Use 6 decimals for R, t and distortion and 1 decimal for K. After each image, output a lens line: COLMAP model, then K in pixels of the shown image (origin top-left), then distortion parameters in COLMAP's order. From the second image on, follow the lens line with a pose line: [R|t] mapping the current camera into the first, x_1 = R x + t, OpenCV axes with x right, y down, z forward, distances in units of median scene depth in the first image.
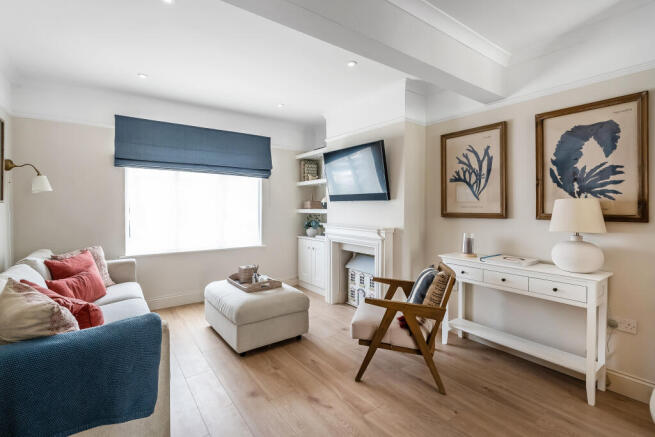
lens RADIAL K [[299.9, 0, 314.7], [0, 299.9, 206.1], [0, 0, 1]] dist [-0.003599, -0.000870]
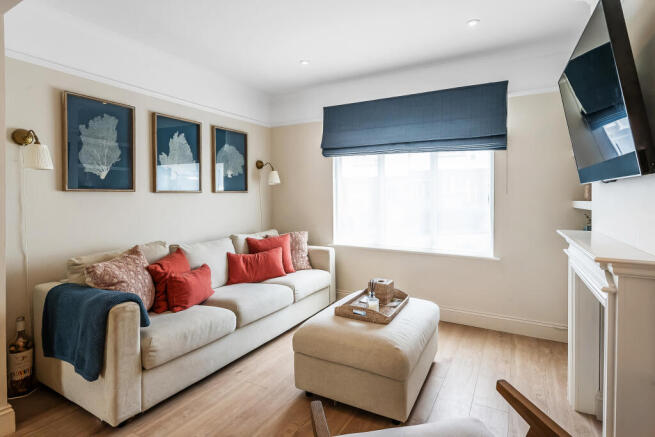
lens RADIAL K [[332.0, 0, 332.6], [0, 332.0, 201.2], [0, 0, 1]] dist [-0.006167, 0.002502]
pose [[0.448187, 0.014257, -0.893826, 0.438050], [-0.000633, 0.999878, 0.015631, 0.004054], [0.893940, -0.006439, 0.448141, 0.581720]]
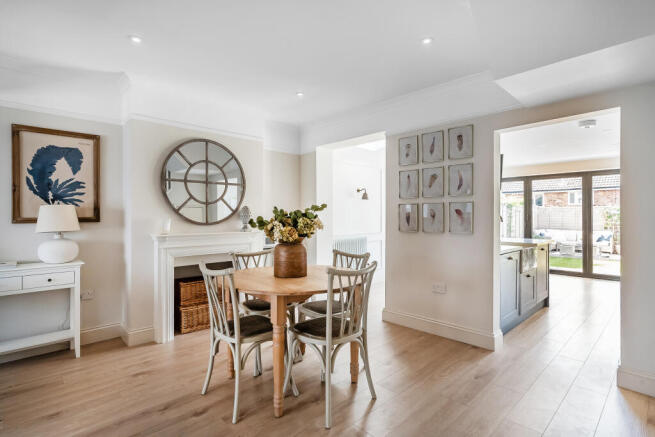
lens RADIAL K [[332.0, 0, 326.7], [0, 332.0, 215.3], [0, 0, 1]] dist [-0.006167, 0.002502]
pose [[-0.172974, 0.002623, 0.984923, -0.492738], [0.002324, 0.999995, -0.002255, 0.018292], [-0.984924, 0.001899, -0.172979, 0.094670]]
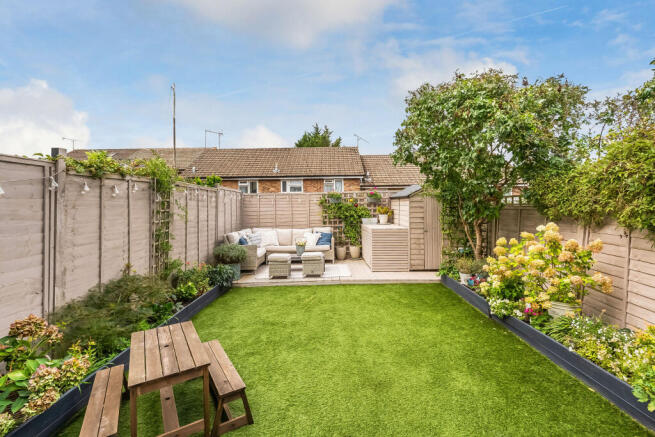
lens RADIAL K [[299.9, 0, 334.0], [0, 299.9, 200.6], [0, 0, 1]] dist [-0.003599, -0.000870]
pose [[-0.829581, 0.017373, 0.558115, 1.635402], [0.013956, 0.999849, -0.010378, 0.004931], [-0.558211, -0.000821, -0.829698, -2.118796]]
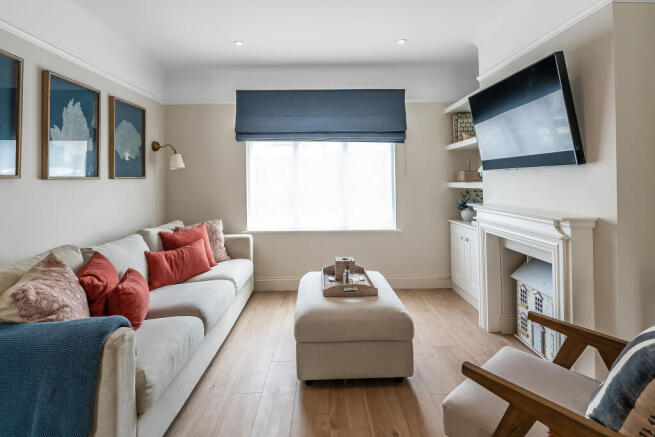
lens RADIAL K [[319.1, 0, 325.2], [0, 319.1, 173.9], [0, 0, 1]] dist [-0.007302, 0.000592]
pose [[0.828718, -0.020673, -0.559285, 0.202513], [0.011271, 0.999731, -0.020253, 0.003026], [0.559554, 0.010480, 0.828728, 0.319080]]
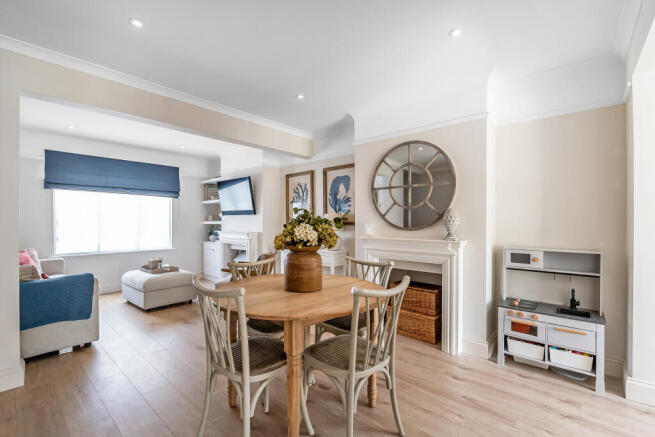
lens RADIAL K [[299.9, 0, 330.4], [0, 299.9, 221.7], [0, 0, 1]] dist [-0.003599, -0.000870]
pose [[0.970575, -0.002937, 0.240780, 0.273753], [0.002764, 0.999996, 0.001054, 0.018461], [-0.240782, -0.000358, 0.970579, -0.670009]]
